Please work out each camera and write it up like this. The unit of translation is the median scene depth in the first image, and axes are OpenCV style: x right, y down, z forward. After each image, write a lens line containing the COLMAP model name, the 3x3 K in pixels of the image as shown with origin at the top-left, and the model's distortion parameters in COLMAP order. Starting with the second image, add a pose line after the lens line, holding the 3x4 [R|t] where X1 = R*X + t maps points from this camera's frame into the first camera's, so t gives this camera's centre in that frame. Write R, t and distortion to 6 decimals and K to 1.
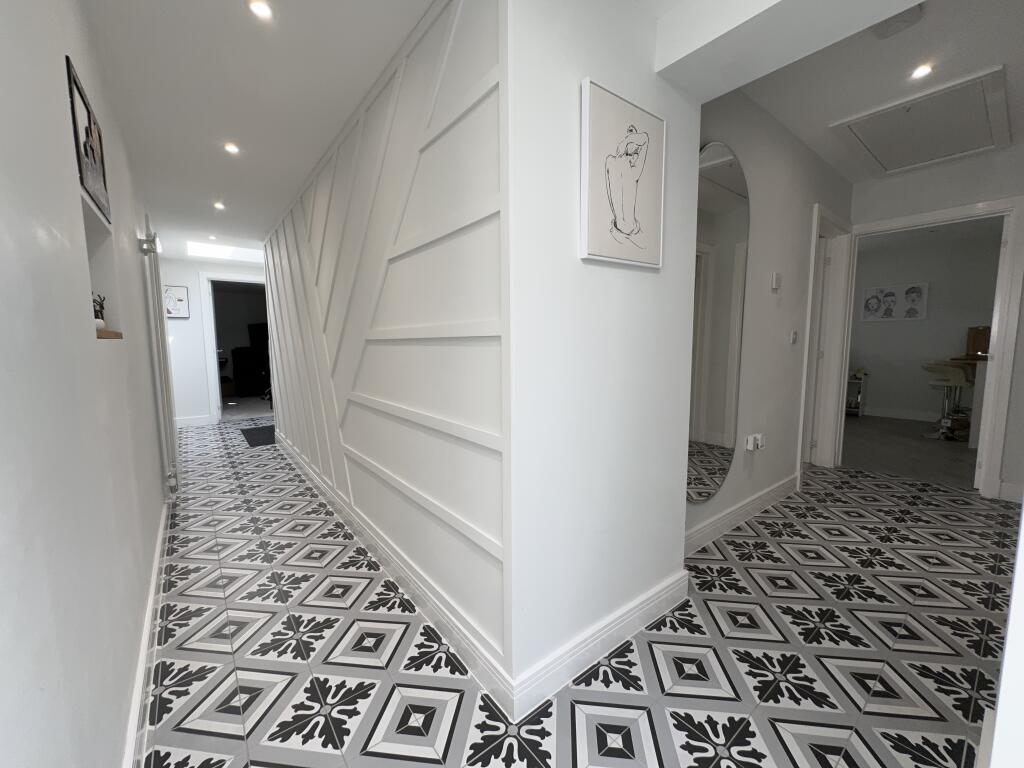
lens RADIAL K [[413.5, 0, 512.4], [0, 413.5, 385.4], [0, 0, 1]] dist [-0.003528, -0.000062]
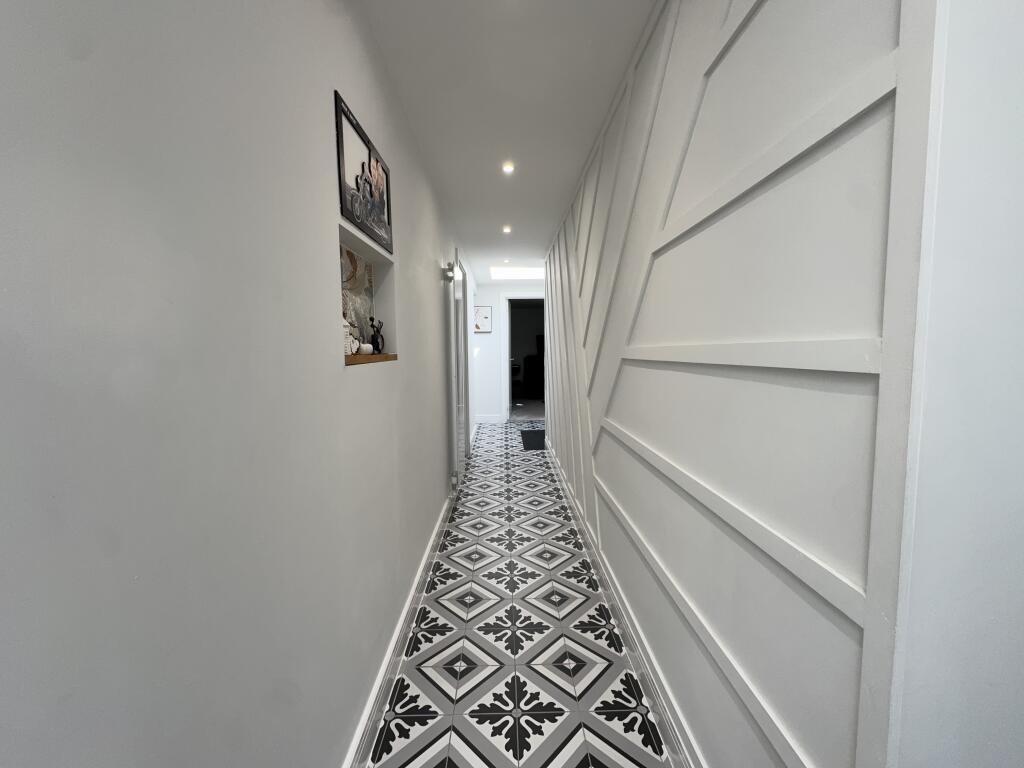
lens RADIAL K [[413.5, 0, 512.0], [0, 413.5, 383.4], [0, 0, 1]] dist [-0.003528, -0.000062]
pose [[0.800305, 0.045929, -0.597831, -0.030910], [-0.057484, 0.998346, -0.000254, -0.035285], [0.596831, 0.034569, 0.801622, 0.163556]]
